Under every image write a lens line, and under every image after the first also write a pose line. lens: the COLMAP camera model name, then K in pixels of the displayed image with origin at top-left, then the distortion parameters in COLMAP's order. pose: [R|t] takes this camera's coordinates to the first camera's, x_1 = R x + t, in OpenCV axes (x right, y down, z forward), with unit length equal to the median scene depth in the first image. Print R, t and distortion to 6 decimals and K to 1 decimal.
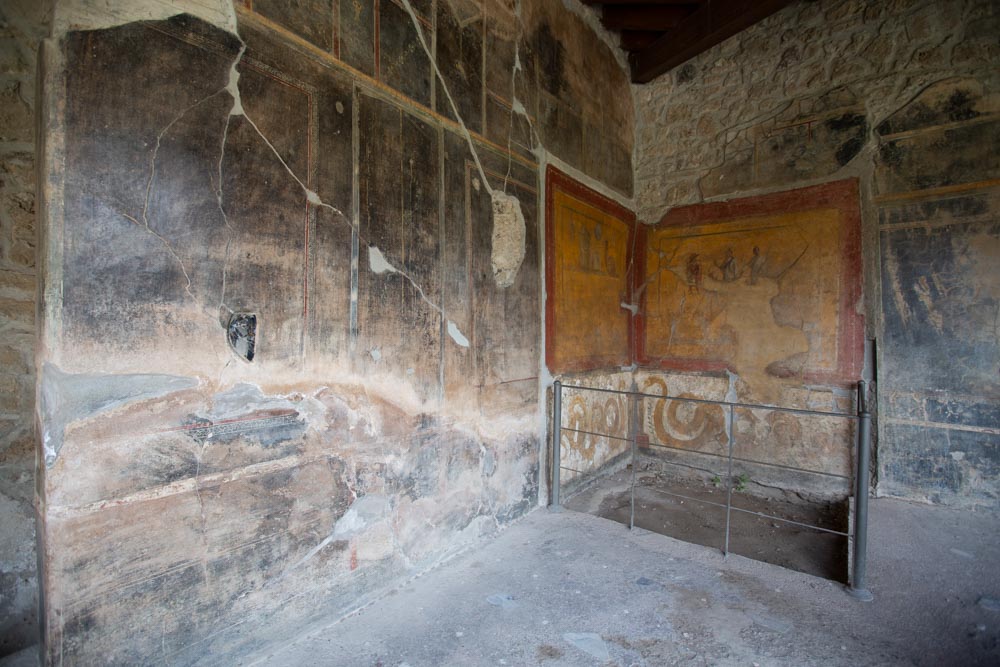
lens RADIAL K [[459.8, 0, 504.4], [0, 459.8, 331.6], [0, 0, 1]] dist [-0.036515, 0.010127]
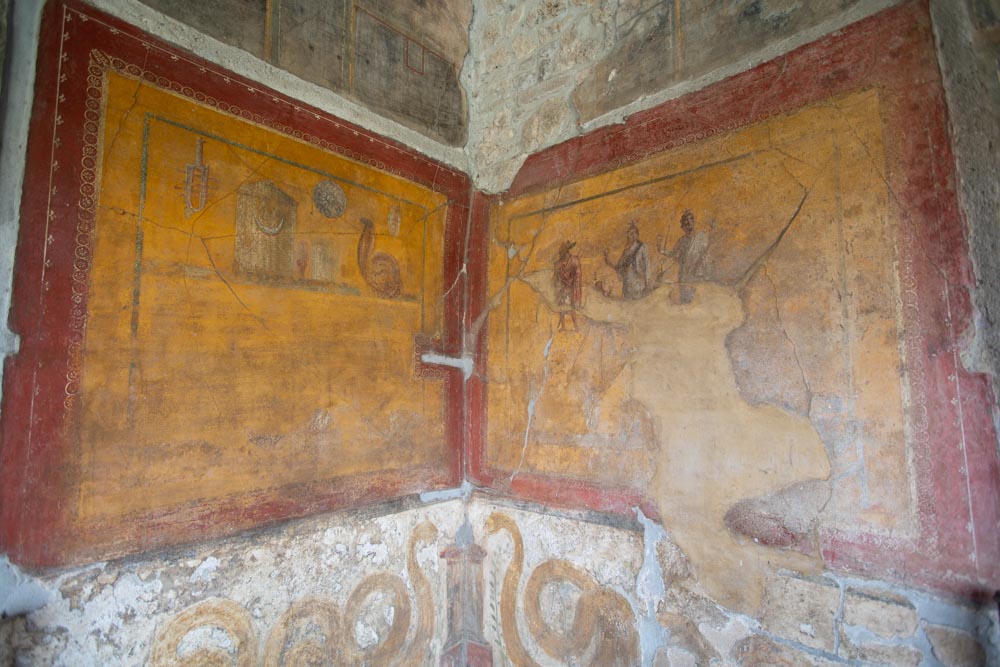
lens RADIAL K [[520.7, 0, 493.0], [0, 520.7, 328.9], [0, 0, 1]] dist [-0.037426, 0.012669]
pose [[0.998707, -0.025384, -0.044056, 0.376646], [0.020513, 0.993972, -0.107695, -0.031302], [0.046525, 0.106652, 0.993207, 0.507889]]
